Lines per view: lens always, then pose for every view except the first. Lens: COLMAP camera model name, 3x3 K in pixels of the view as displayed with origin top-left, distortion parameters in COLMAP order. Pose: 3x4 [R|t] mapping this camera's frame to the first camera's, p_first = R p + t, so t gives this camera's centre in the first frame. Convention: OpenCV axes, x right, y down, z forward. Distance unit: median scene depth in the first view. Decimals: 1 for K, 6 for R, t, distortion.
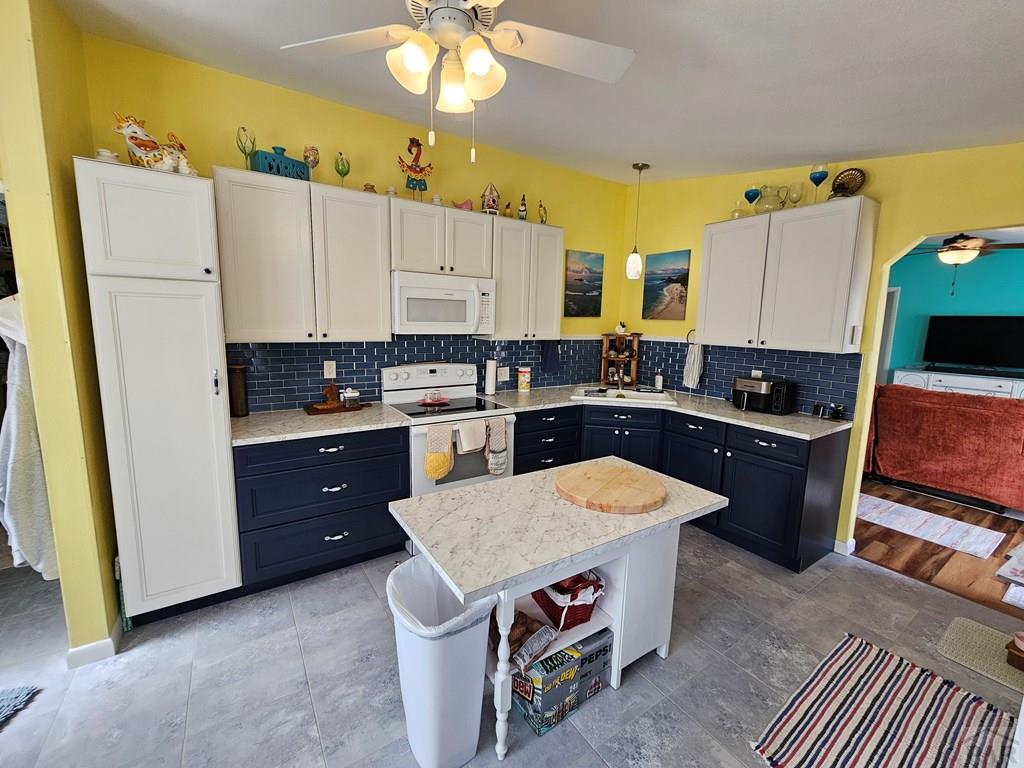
lens RADIAL K [[421.0, 0, 510.4], [0, 421.0, 378.7], [0, 0, 1]] dist [0.000710, -0.000773]
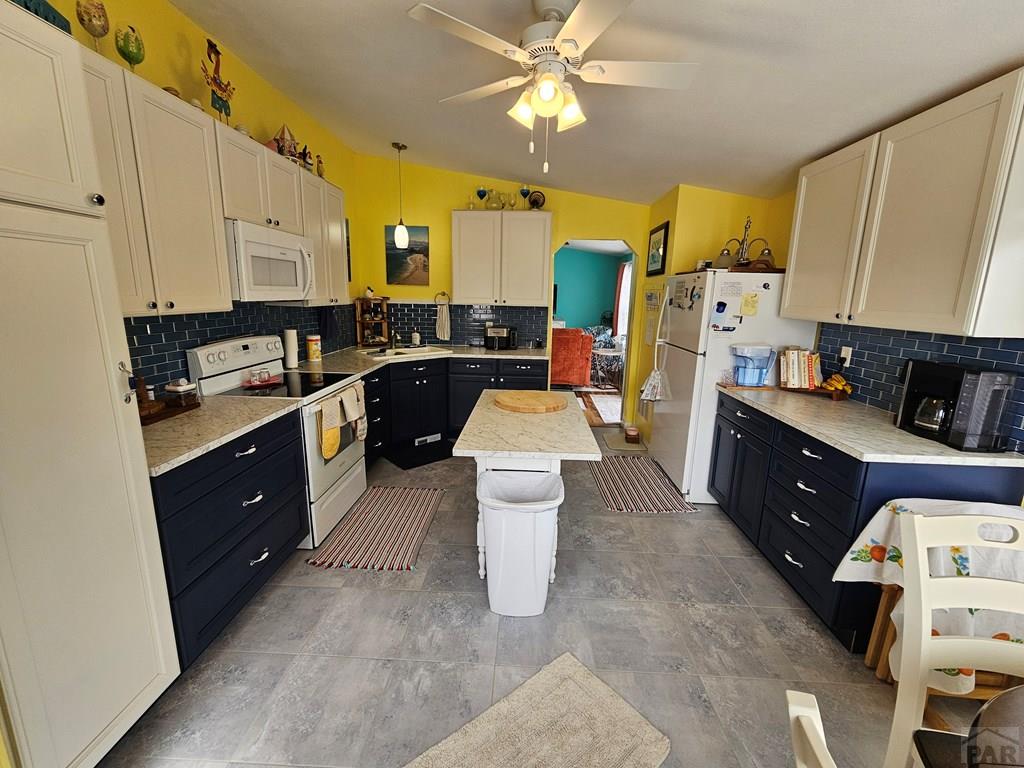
lens RADIAL K [[421.0, 0, 510.4], [0, 421.0, 378.7], [0, 0, 1]] dist [0.000710, -0.000773]
pose [[0.584486, -0.169485, 0.793506, -0.561888], [0.104084, 0.985523, 0.133832, -0.014122], [-0.804701, 0.004368, 0.593665, 0.107316]]
